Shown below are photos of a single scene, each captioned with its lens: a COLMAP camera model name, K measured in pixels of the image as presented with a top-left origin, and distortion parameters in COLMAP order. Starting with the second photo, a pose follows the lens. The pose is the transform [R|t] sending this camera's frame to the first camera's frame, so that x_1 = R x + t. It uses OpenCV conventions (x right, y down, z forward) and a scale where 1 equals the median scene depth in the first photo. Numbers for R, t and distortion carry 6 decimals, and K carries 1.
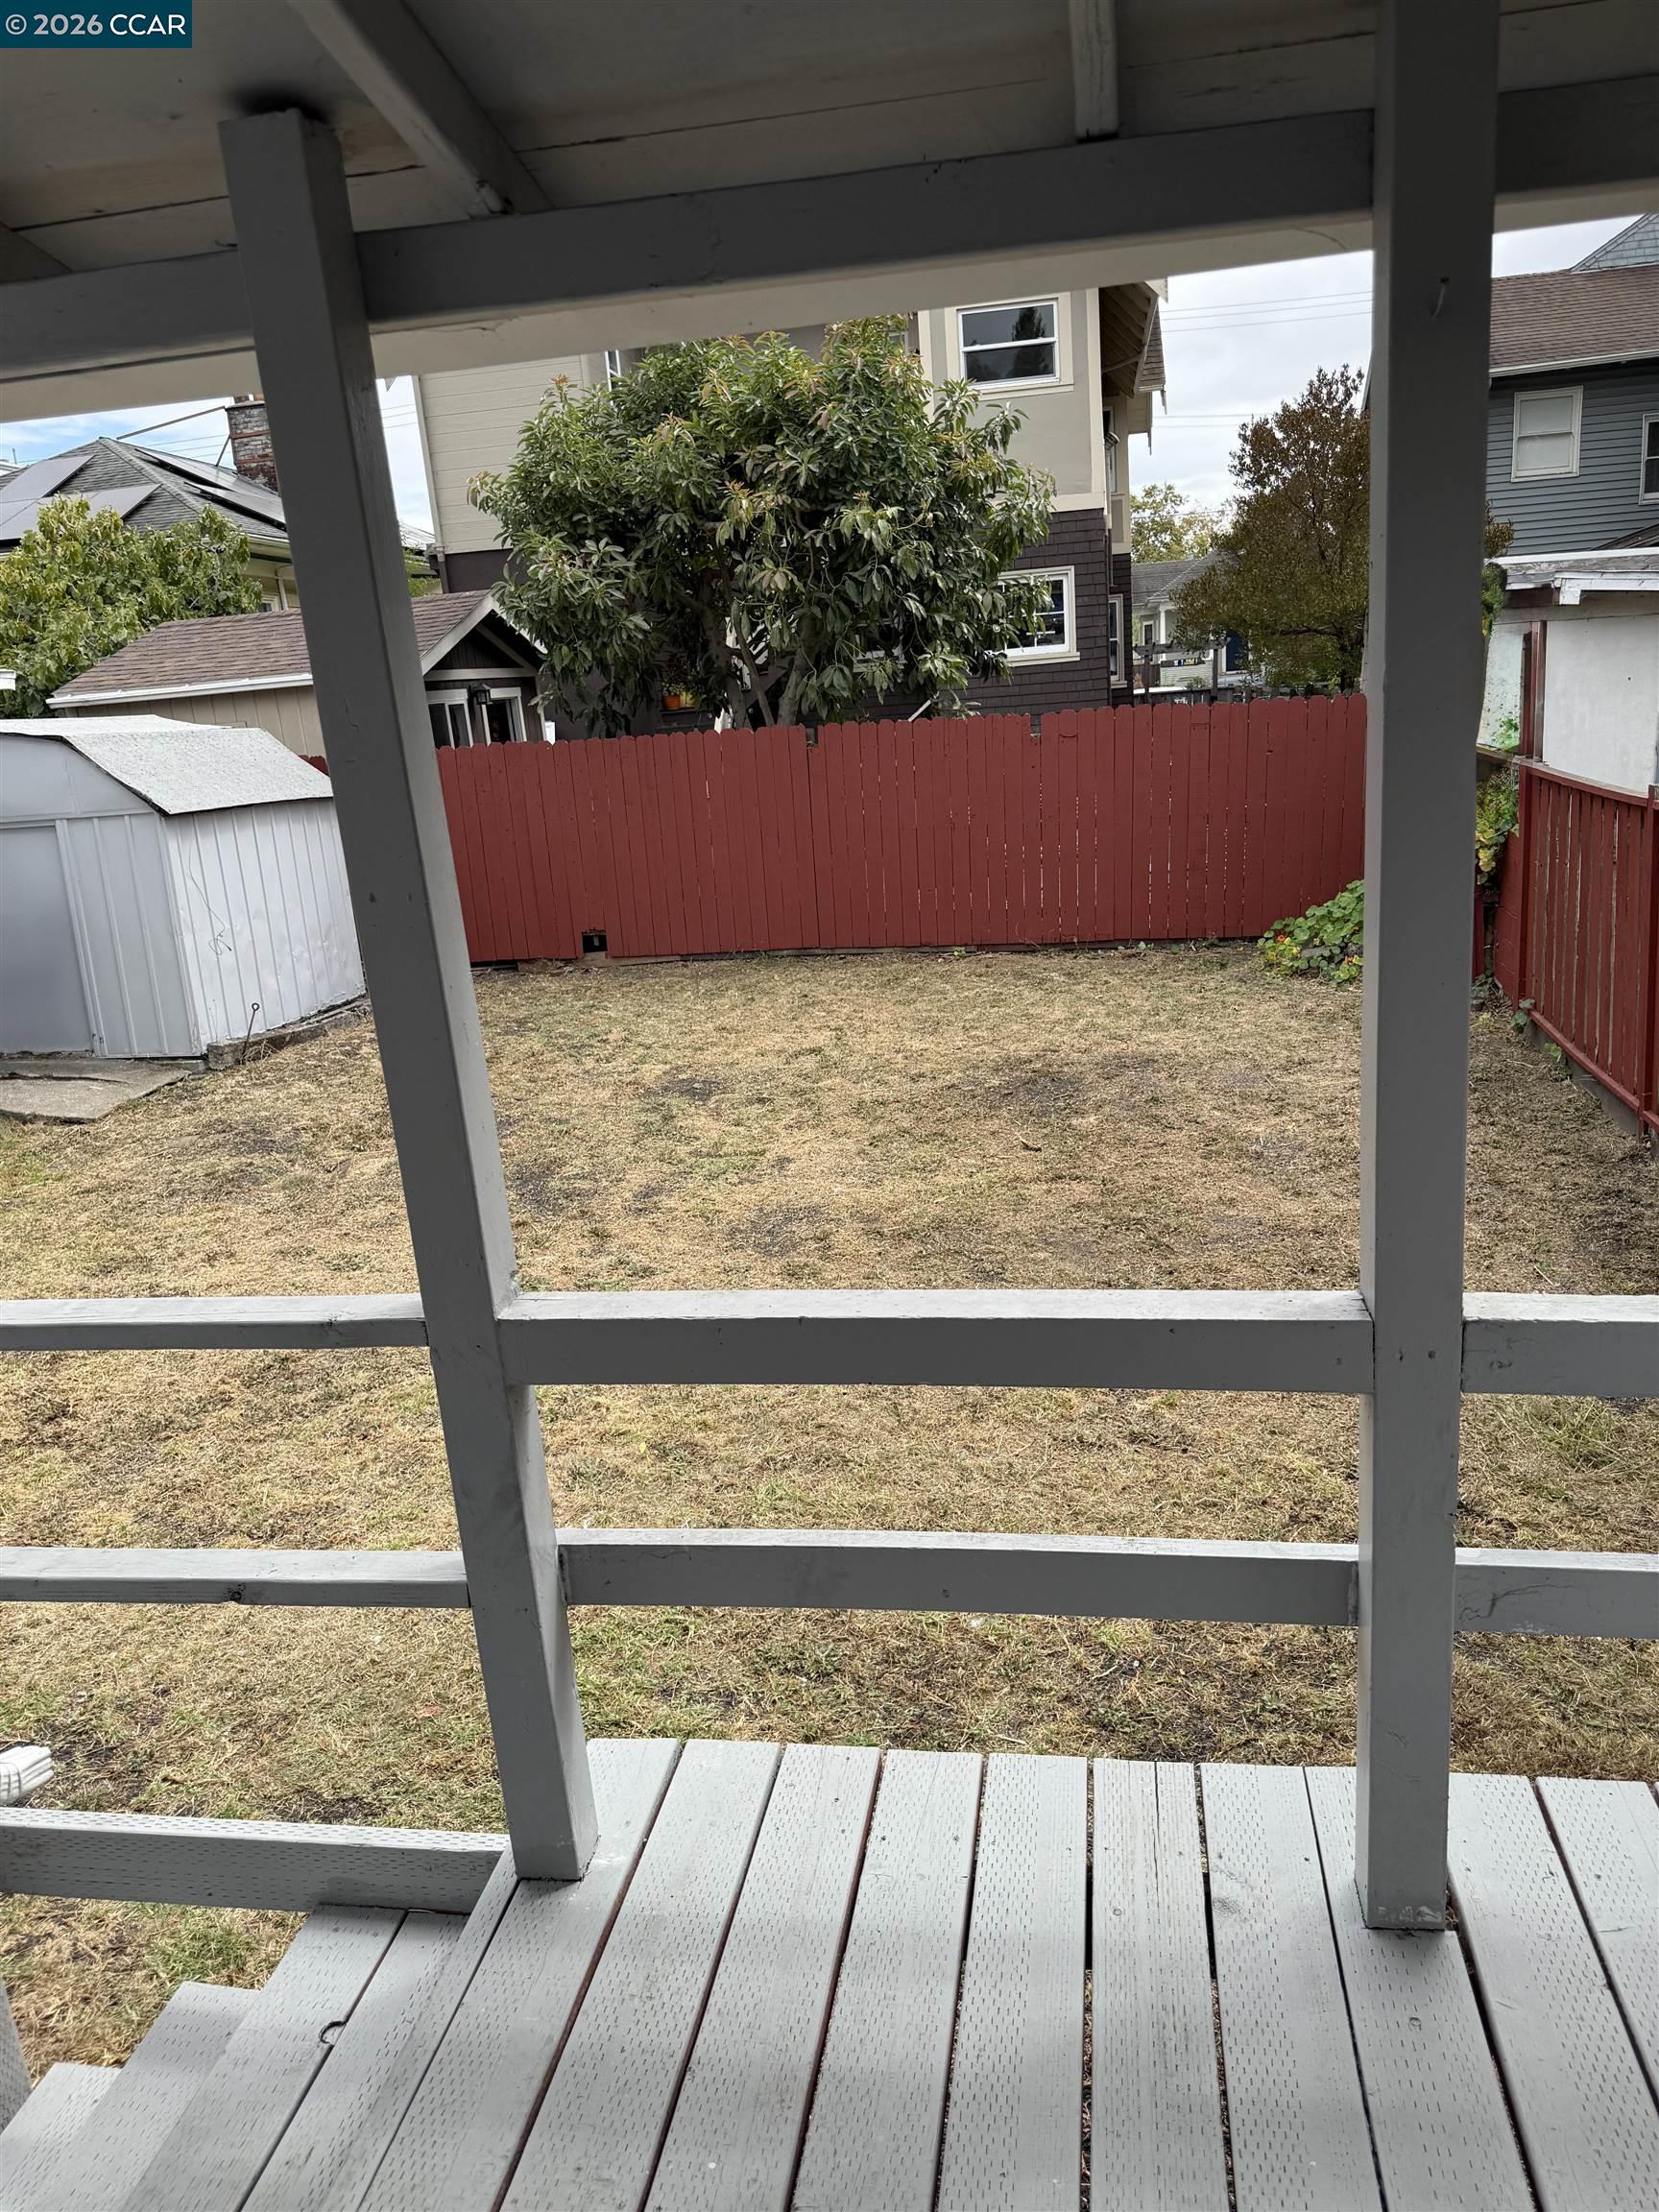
lens RADIAL K [[1574.8, 0, 838.9], [0, 1574.8, 1128.0], [0, 0, 1]] dist [0.054236, -0.071446]
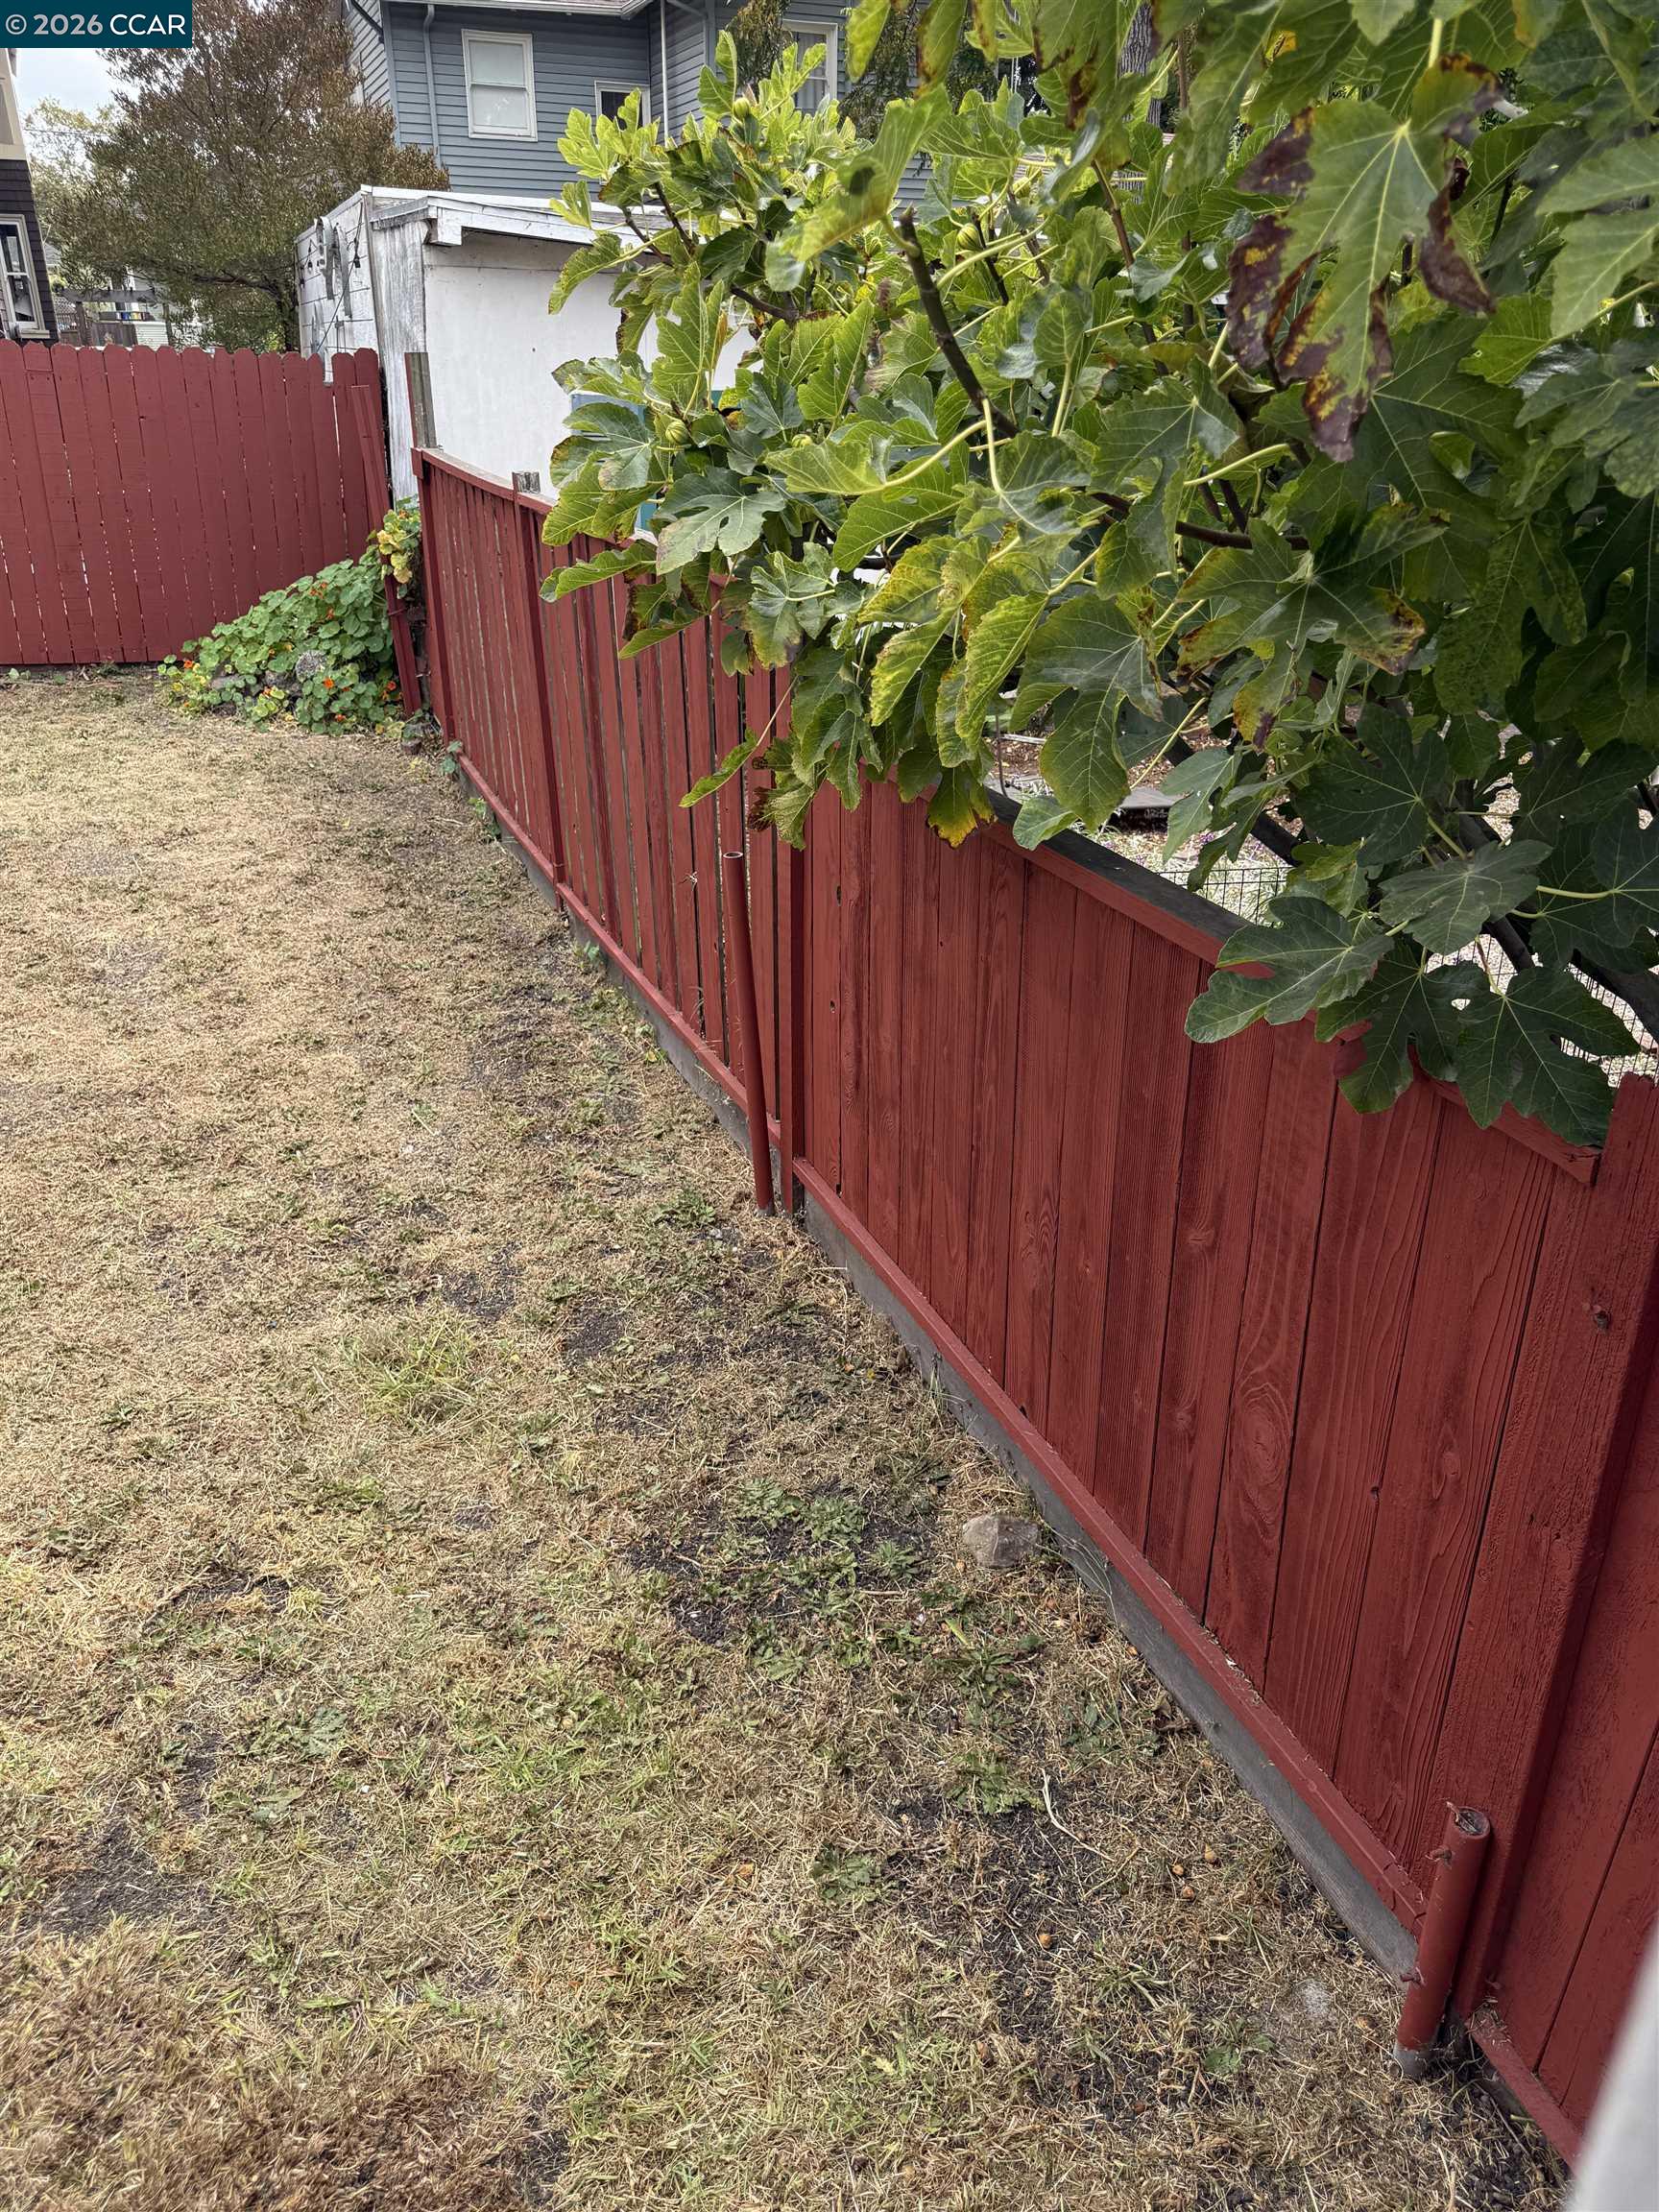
lens RADIAL K [[1574.8, 0, 851.2], [0, 1574.8, 1110.4], [0, 0, 1]] dist [0.054236, -0.071446]
pose [[0.844401, -0.156466, 0.512353, 0.144280], [0.071593, 0.980777, 0.181525, -0.025515], [-0.530906, -0.116599, 0.839371, 0.149570]]
